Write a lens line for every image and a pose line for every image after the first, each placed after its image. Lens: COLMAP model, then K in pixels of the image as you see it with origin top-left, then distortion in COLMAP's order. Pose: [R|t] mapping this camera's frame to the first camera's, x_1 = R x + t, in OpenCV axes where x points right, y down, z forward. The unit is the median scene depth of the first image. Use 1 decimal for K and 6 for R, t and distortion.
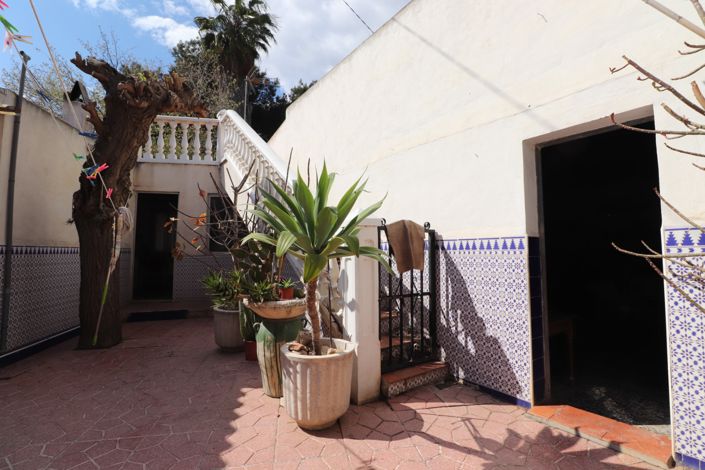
lens RADIAL K [[324.5, 0, 355.9], [0, 324.5, 230.2], [0, 0, 1]] dist [-0.001212, -0.013146]
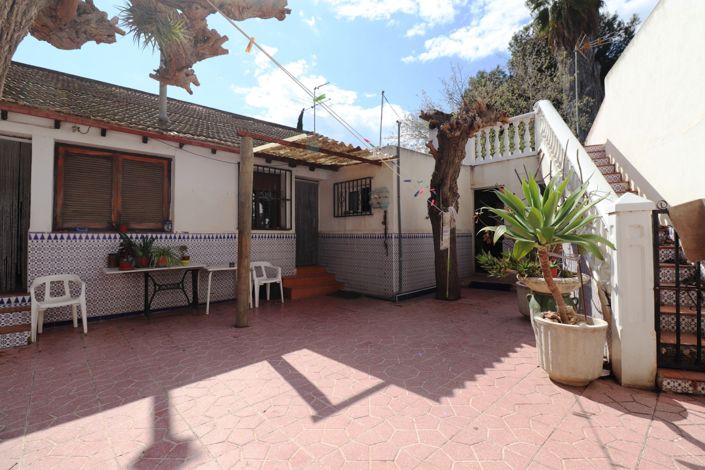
lens RADIAL K [[324.5, 0, 355.9], [0, 324.5, 230.2], [0, 0, 1]] dist [-0.001212, -0.013146]
pose [[0.529208, -0.018012, -0.848301, 0.402485], [0.065371, 0.997669, 0.019597, -0.028974], [0.845970, -0.065826, 0.529152, -0.211738]]
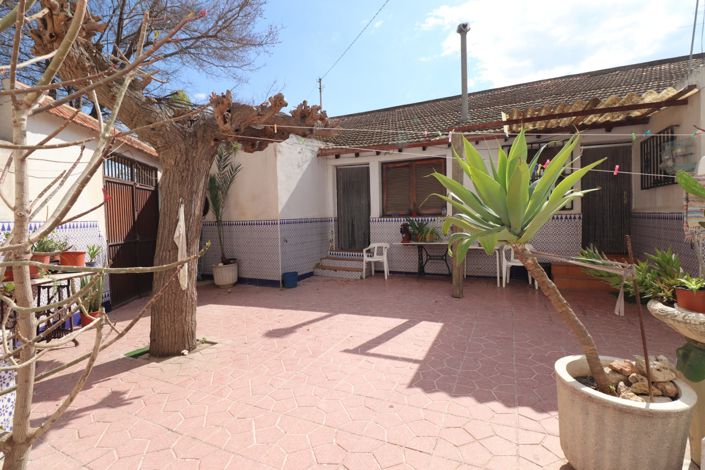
lens RADIAL K [[297.9, 0, 352.5], [0, 297.9, 235.0], [0, 0, 1]] dist [-0.000453, -0.000050]
pose [[-0.545251, 0.048492, -0.836869, 0.493125], [0.077411, 0.996972, 0.007333, 0.036867], [0.834691, -0.060784, -0.547354, 0.701686]]
